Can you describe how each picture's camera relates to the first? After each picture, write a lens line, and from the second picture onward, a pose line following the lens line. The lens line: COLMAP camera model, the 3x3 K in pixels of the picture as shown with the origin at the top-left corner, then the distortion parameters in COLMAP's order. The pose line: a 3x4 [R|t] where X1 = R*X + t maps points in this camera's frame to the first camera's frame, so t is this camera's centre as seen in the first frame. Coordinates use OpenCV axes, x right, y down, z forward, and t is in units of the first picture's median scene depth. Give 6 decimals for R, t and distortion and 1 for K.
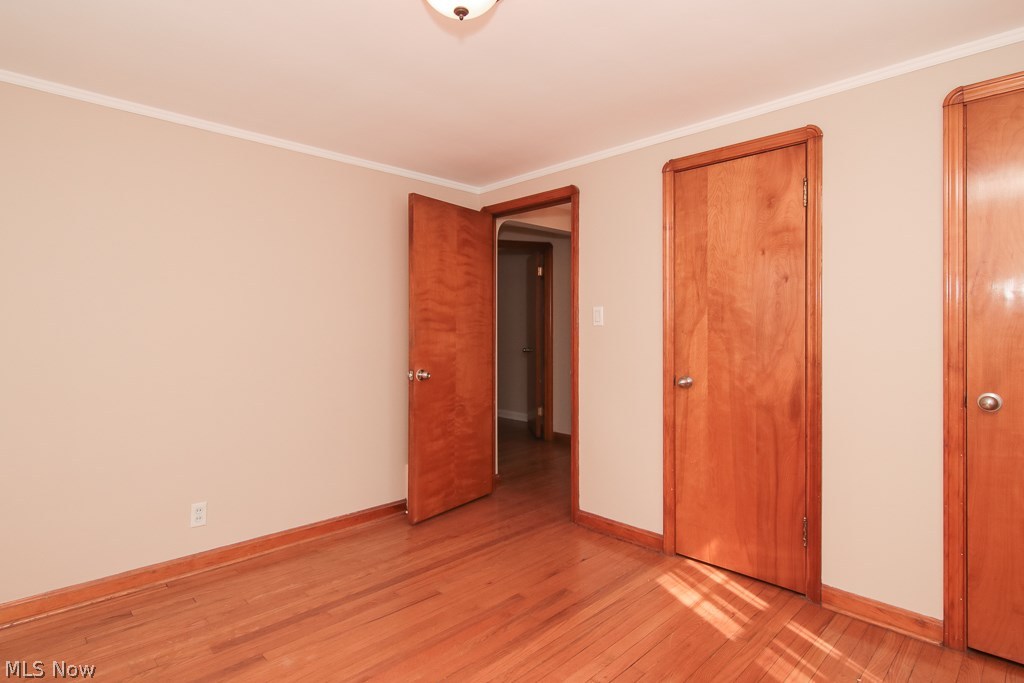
lens RADIAL K [[526.4, 0, 504.0], [0, 526.4, 336.9], [0, 0, 1]] dist [0.015937, -0.010003]
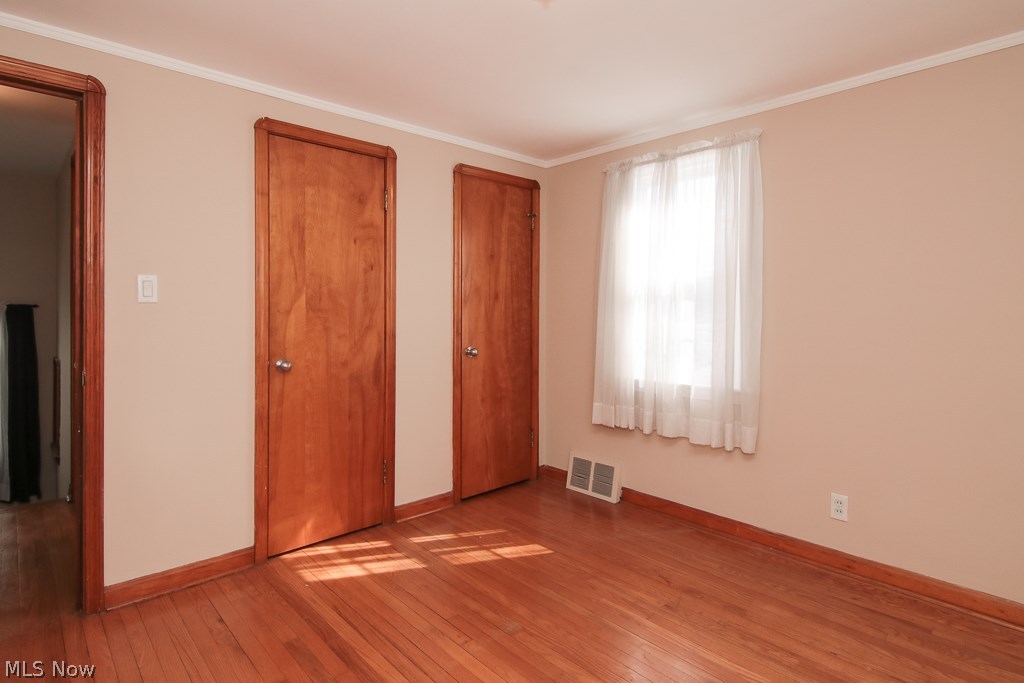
lens RADIAL K [[526.4, 0, 503.0], [0, 526.4, 321.0], [0, 0, 1]] dist [0.015937, -0.010003]
pose [[0.046092, -0.016096, 0.998808, -0.632100], [0.010344, 0.999824, 0.015635, -0.003442], [-0.998884, 0.009611, 0.046250, 0.638609]]
